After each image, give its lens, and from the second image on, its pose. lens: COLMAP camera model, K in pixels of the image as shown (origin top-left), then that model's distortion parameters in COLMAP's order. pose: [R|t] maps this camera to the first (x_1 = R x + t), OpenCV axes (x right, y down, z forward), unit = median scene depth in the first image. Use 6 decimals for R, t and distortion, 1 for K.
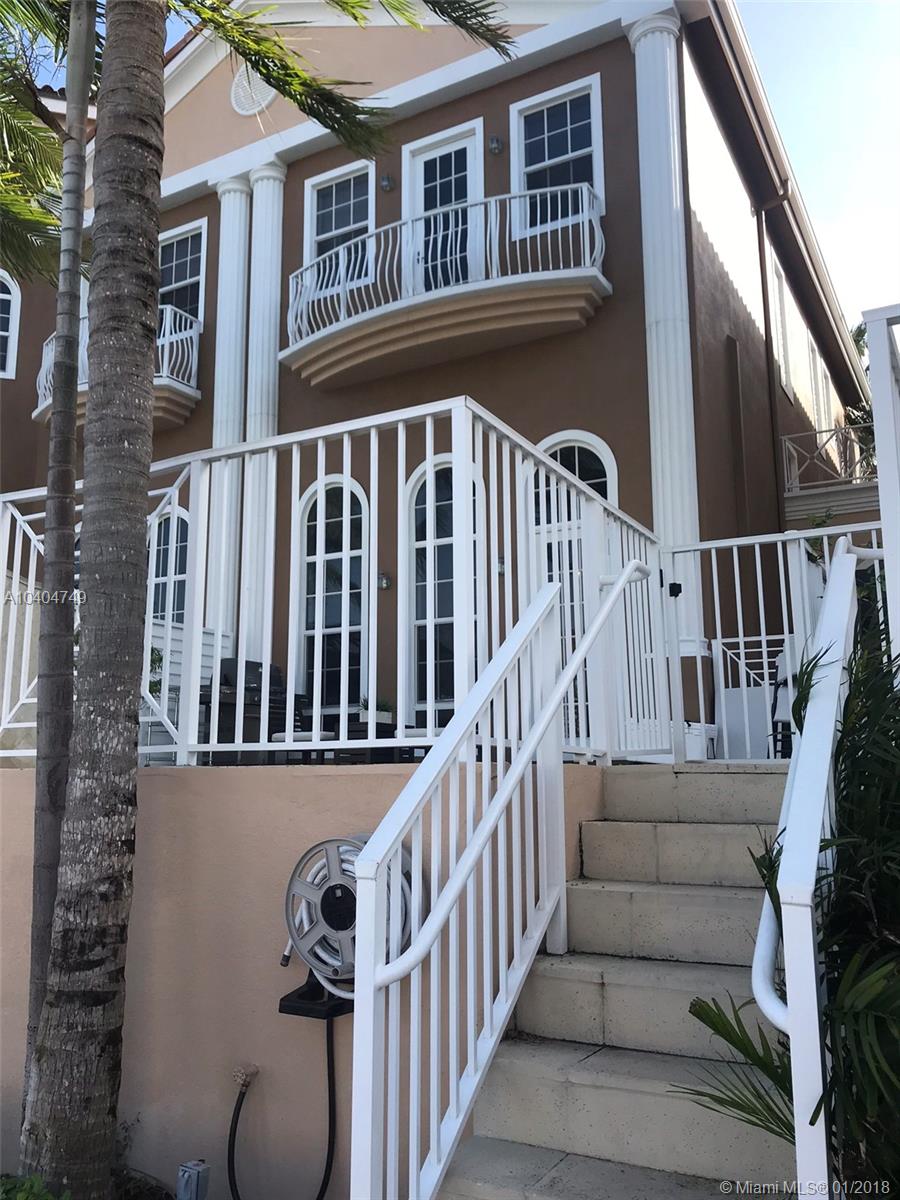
lens RADIAL K [[984.9, 0, 450.5], [0, 984.9, 592.4], [0, 0, 1]] dist [0.036930, -0.036742]
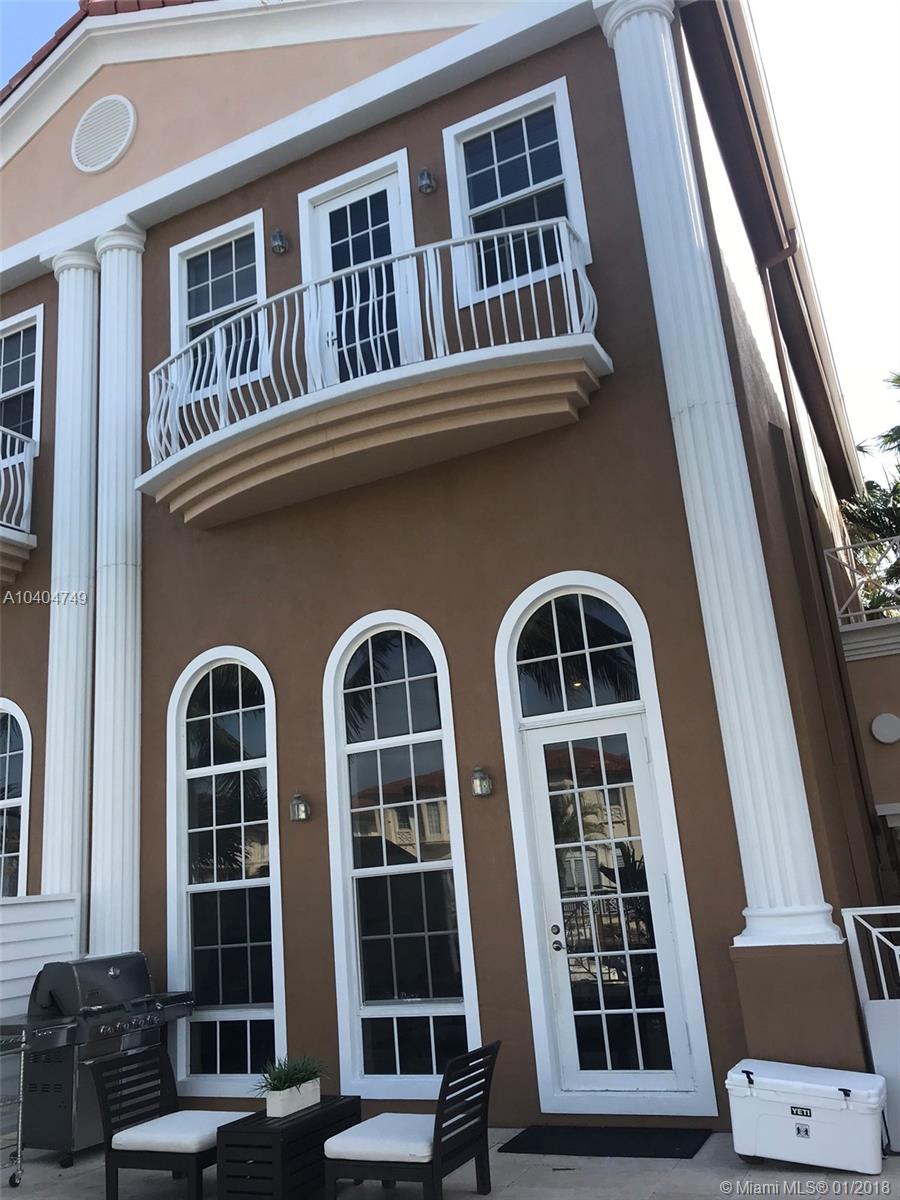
lens RADIAL K [[984.9, 0, 448.1], [0, 984.9, 597.4], [0, 0, 1]] dist [0.036930, -0.036742]
pose [[0.996073, -0.060196, 0.064919, -0.003976], [0.066270, 0.993185, -0.095873, -0.079573], [-0.058705, 0.099799, 0.993274, 0.308287]]
